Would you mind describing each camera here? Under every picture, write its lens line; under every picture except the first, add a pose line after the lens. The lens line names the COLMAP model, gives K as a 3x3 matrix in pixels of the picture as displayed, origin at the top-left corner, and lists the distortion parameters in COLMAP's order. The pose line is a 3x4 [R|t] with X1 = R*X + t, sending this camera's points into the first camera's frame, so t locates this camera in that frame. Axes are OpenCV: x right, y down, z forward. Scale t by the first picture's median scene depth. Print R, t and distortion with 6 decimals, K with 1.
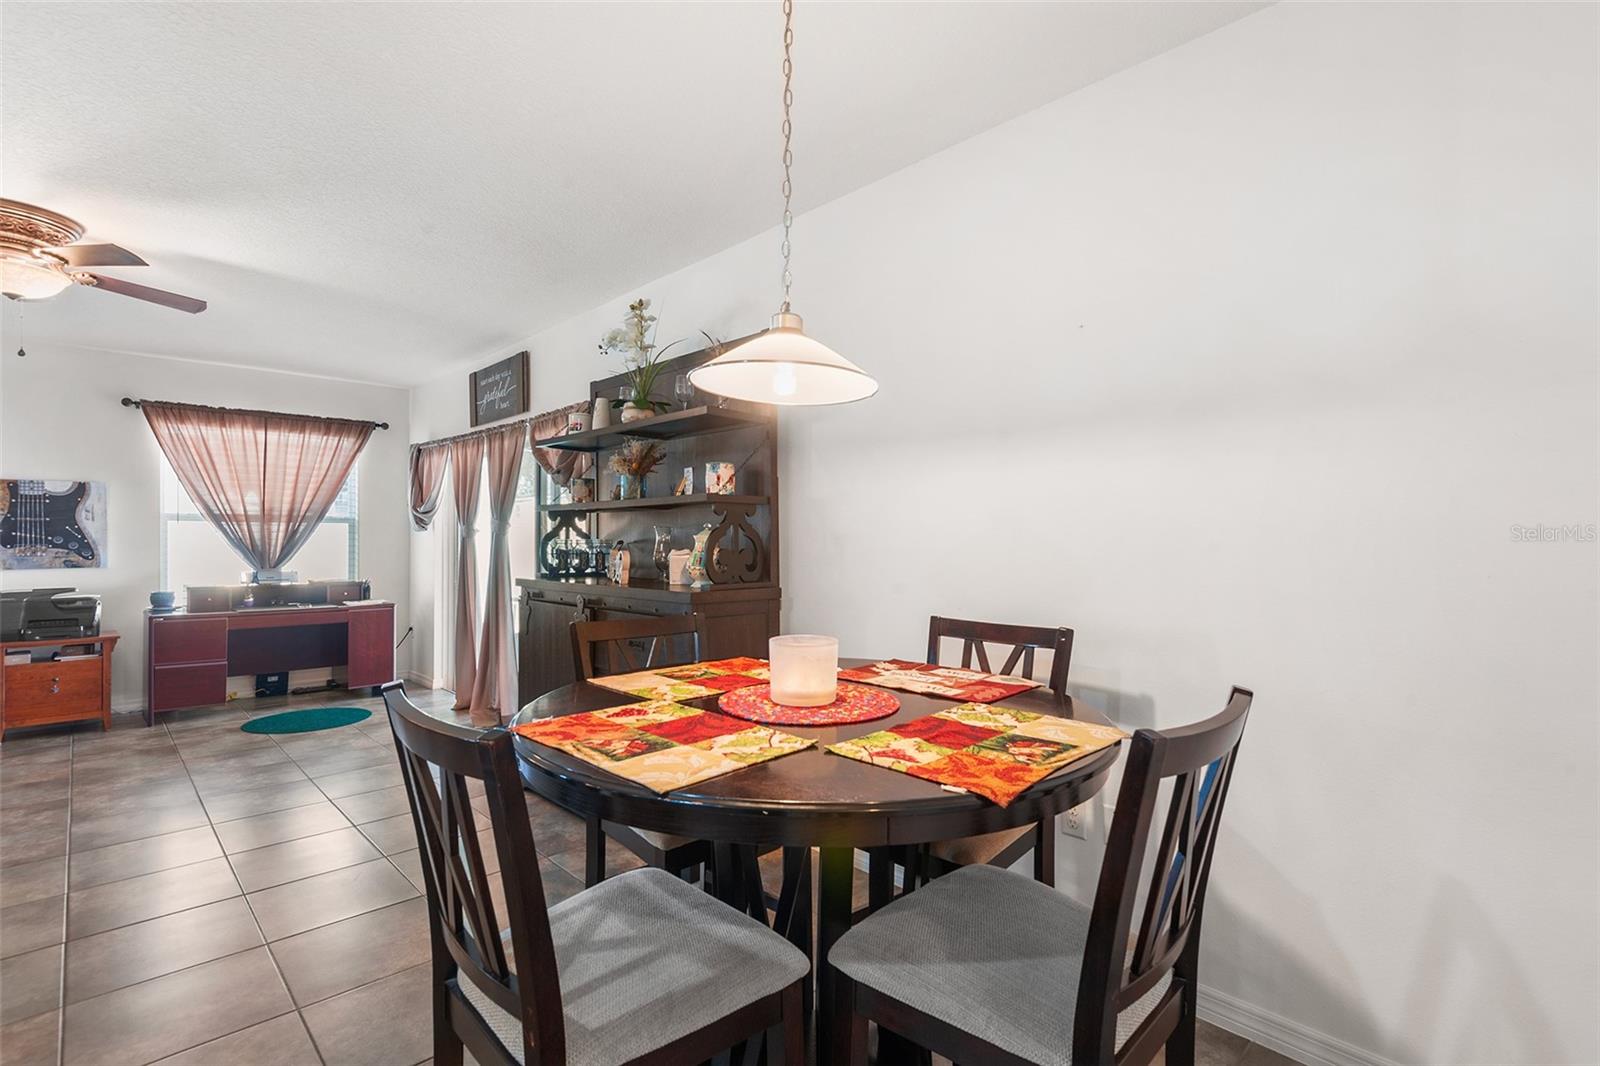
lens RADIAL K [[747.8, 0, 811.1], [0, 747.8, 543.7], [0, 0, 1]] dist [0.002693, -0.000331]
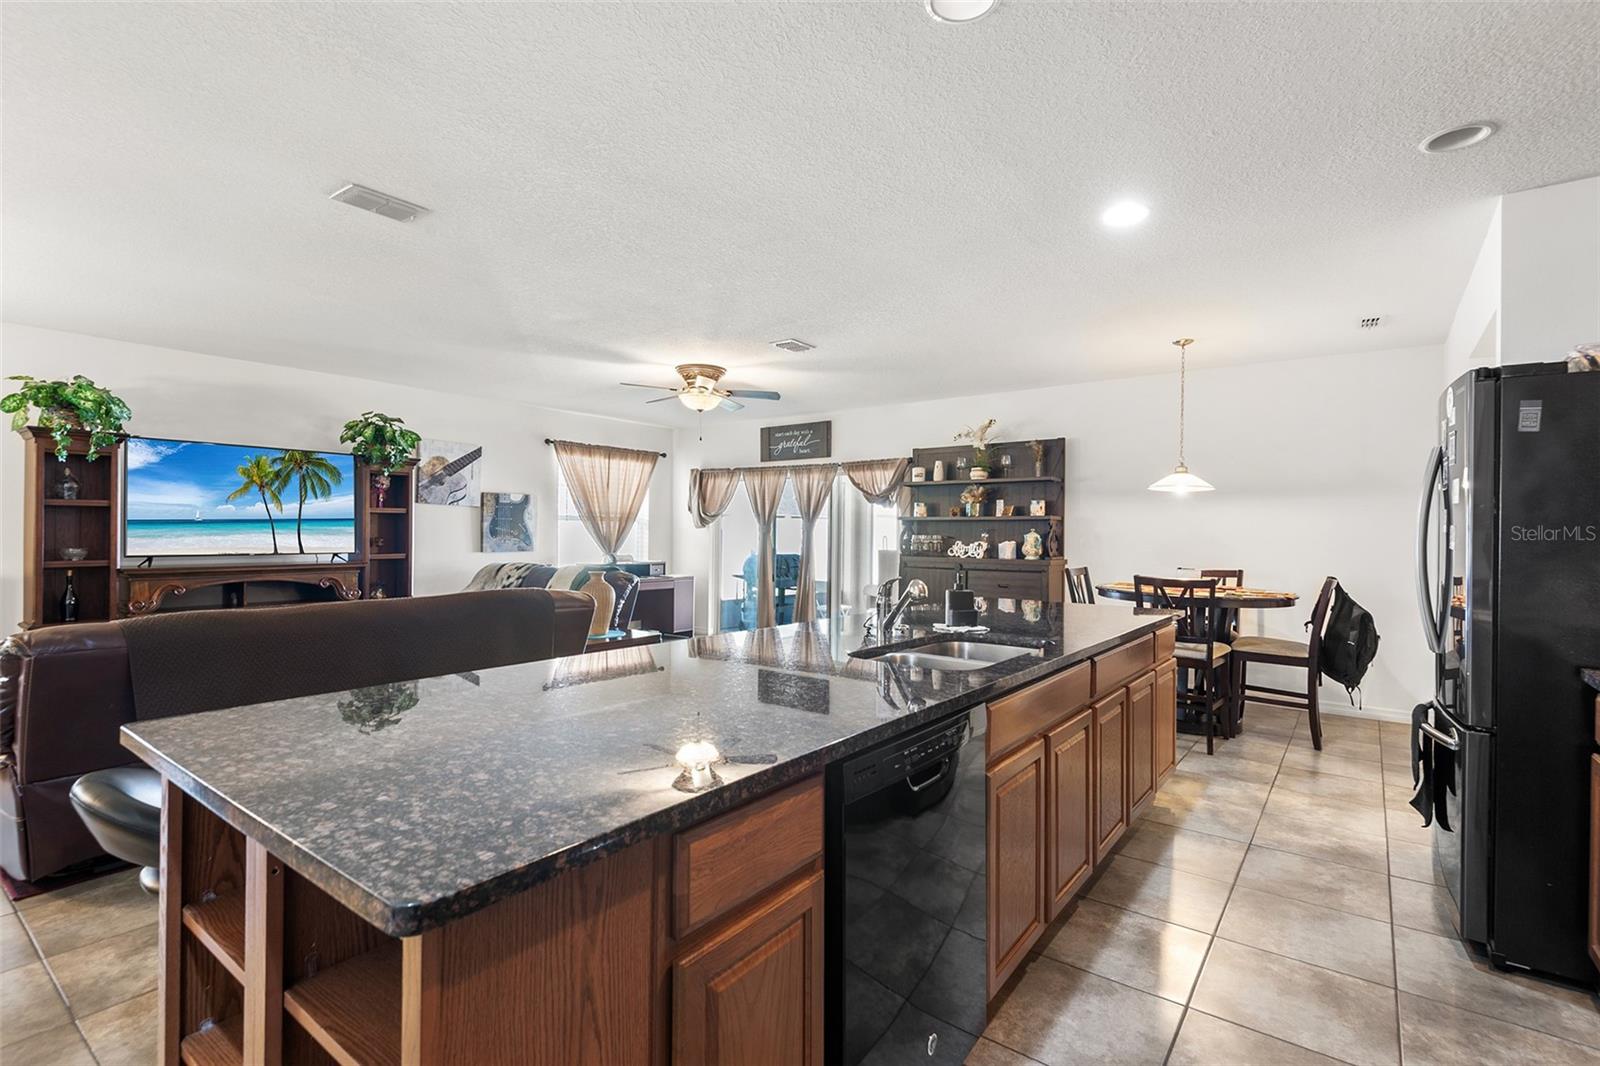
lens RADIAL K [[747.8, 0, 790.9], [0, 747.8, 532.1], [0, 0, 1]] dist [0.002693, -0.000331]
pose [[0.990622, 0.010103, 0.136259, -0.609146], [-0.009671, 0.999946, -0.003836, -0.004742], [-0.136290, 0.002482, 0.990666, -0.539444]]
